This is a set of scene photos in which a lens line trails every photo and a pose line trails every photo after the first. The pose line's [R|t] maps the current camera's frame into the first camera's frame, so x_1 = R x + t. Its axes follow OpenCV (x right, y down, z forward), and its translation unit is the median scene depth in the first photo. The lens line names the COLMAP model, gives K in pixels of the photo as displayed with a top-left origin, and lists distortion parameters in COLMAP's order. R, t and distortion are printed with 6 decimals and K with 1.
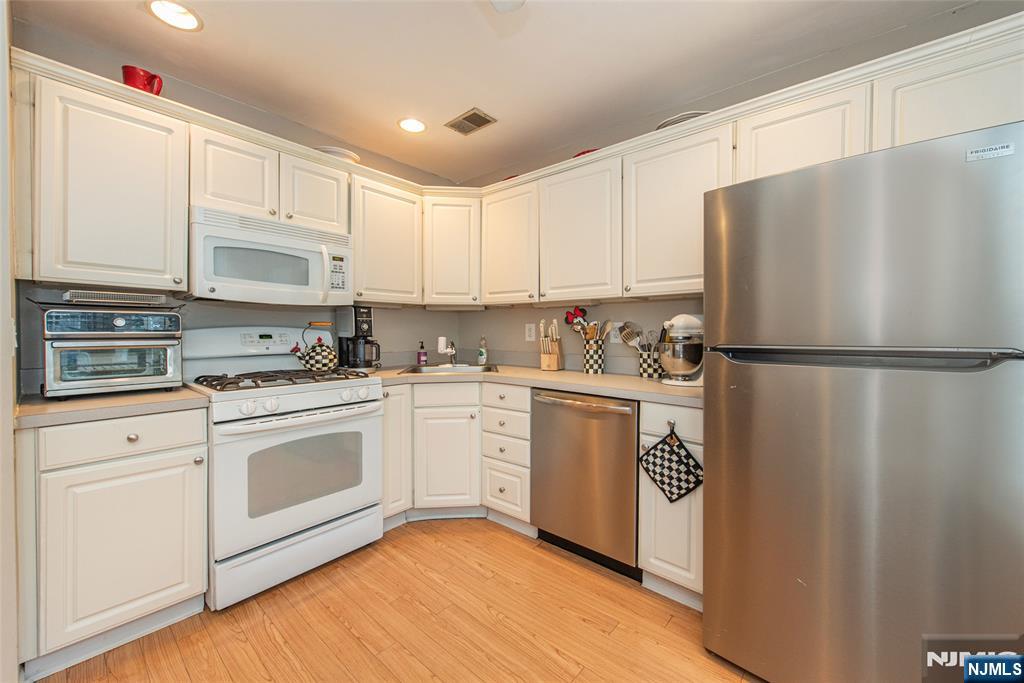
lens RADIAL K [[407.8, 0, 512.0], [0, 407.8, 341.5], [0, 0, 1]] dist [0.000514, -0.000232]
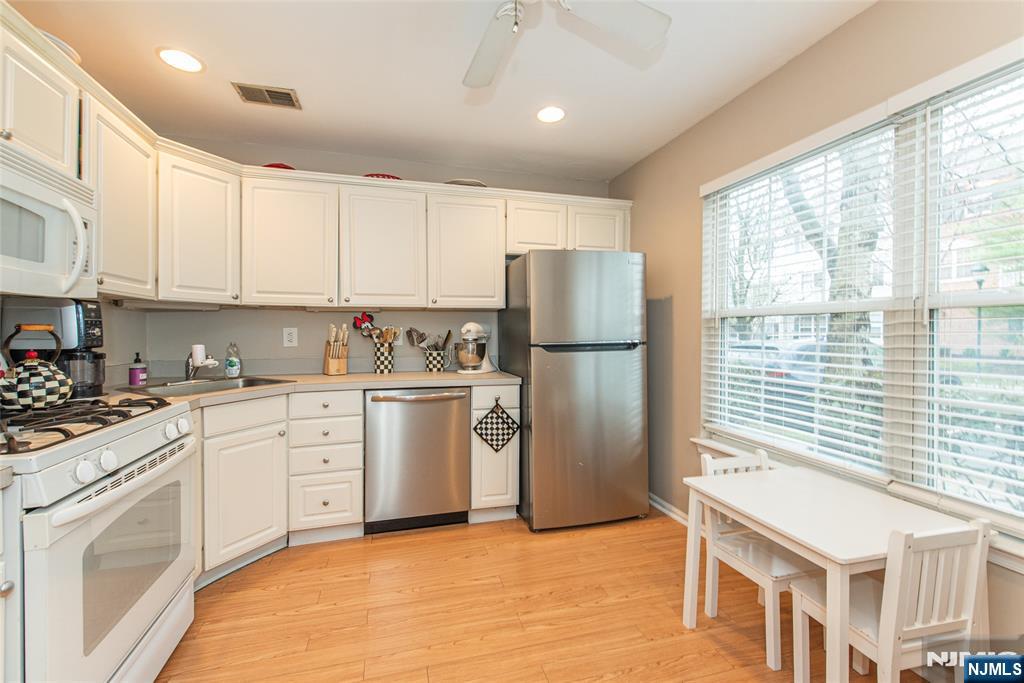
lens RADIAL K [[413.5, 0, 495.1], [0, 413.5, 341.9], [0, 0, 1]] dist [-0.000054, -0.000214]
pose [[0.554262, -0.024671, 0.831977, -0.657173], [0.026085, 0.999585, 0.012264, -0.014882], [-0.831934, 0.014905, 0.554675, 0.137566]]
